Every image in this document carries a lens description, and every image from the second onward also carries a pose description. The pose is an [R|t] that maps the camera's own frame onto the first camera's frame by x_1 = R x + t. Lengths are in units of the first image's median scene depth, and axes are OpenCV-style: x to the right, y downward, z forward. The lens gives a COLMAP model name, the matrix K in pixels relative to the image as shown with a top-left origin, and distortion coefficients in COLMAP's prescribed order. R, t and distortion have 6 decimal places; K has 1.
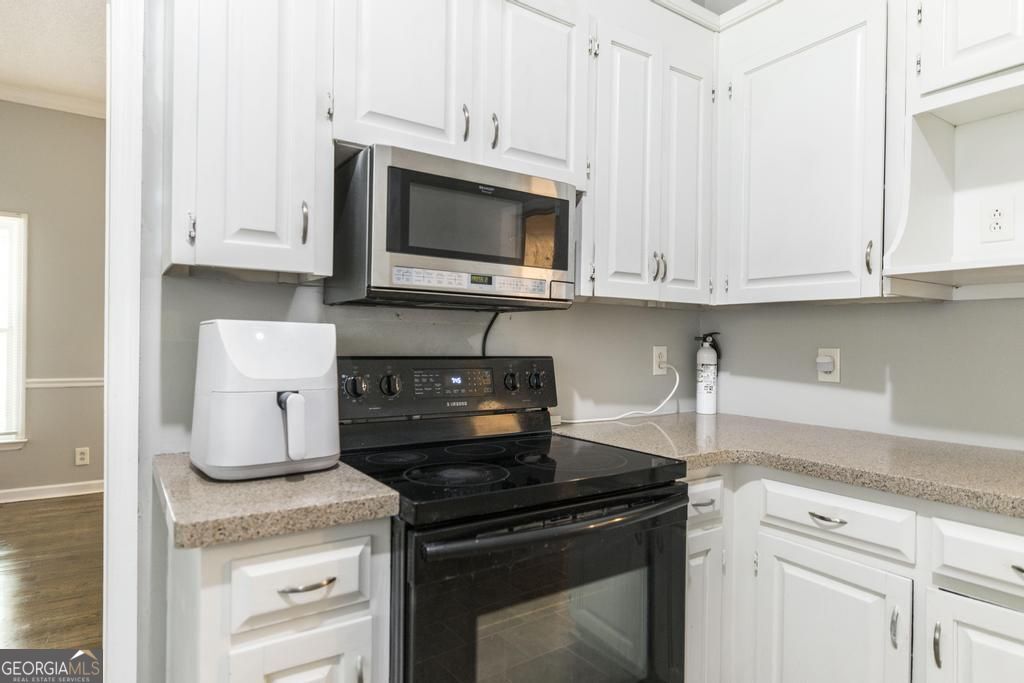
lens RADIAL K [[599.6, 0, 514.3], [0, 599.6, 345.5], [0, 0, 1]] dist [-0.002149, -0.000229]
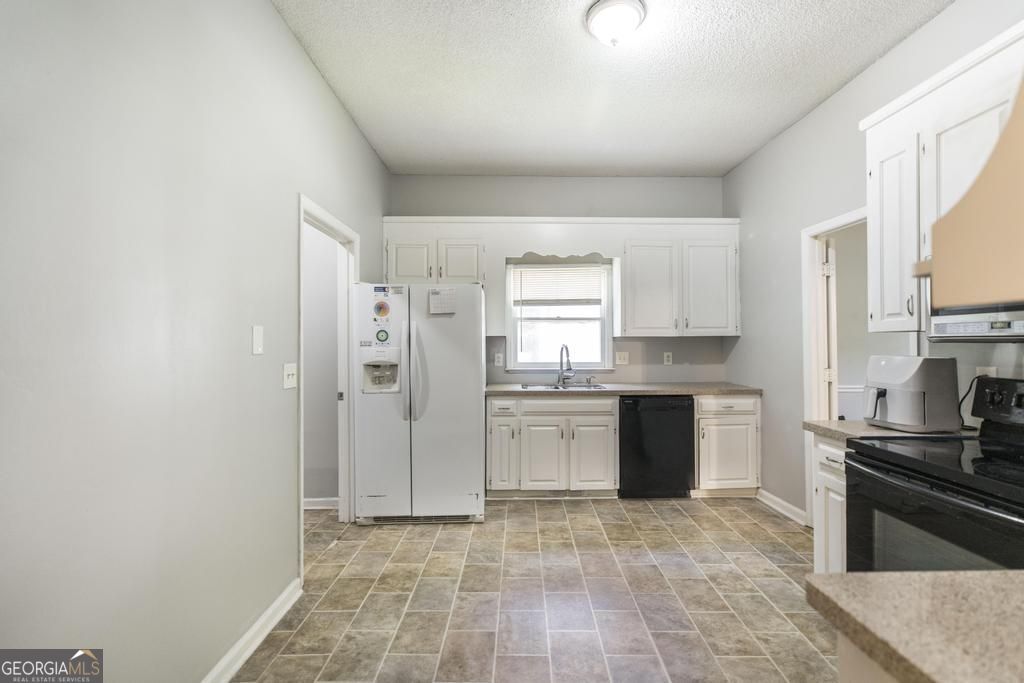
lens RADIAL K [[444.6, 0, 512.4], [0, 444.6, 342.6], [0, 0, 1]] dist [-0.000064, 0.000004]
pose [[-0.558927, -0.001651, -0.829215, 1.518037], [0.015000, 0.999814, -0.012101, -0.080622], [0.829081, -0.019202, -0.558799, 0.689502]]
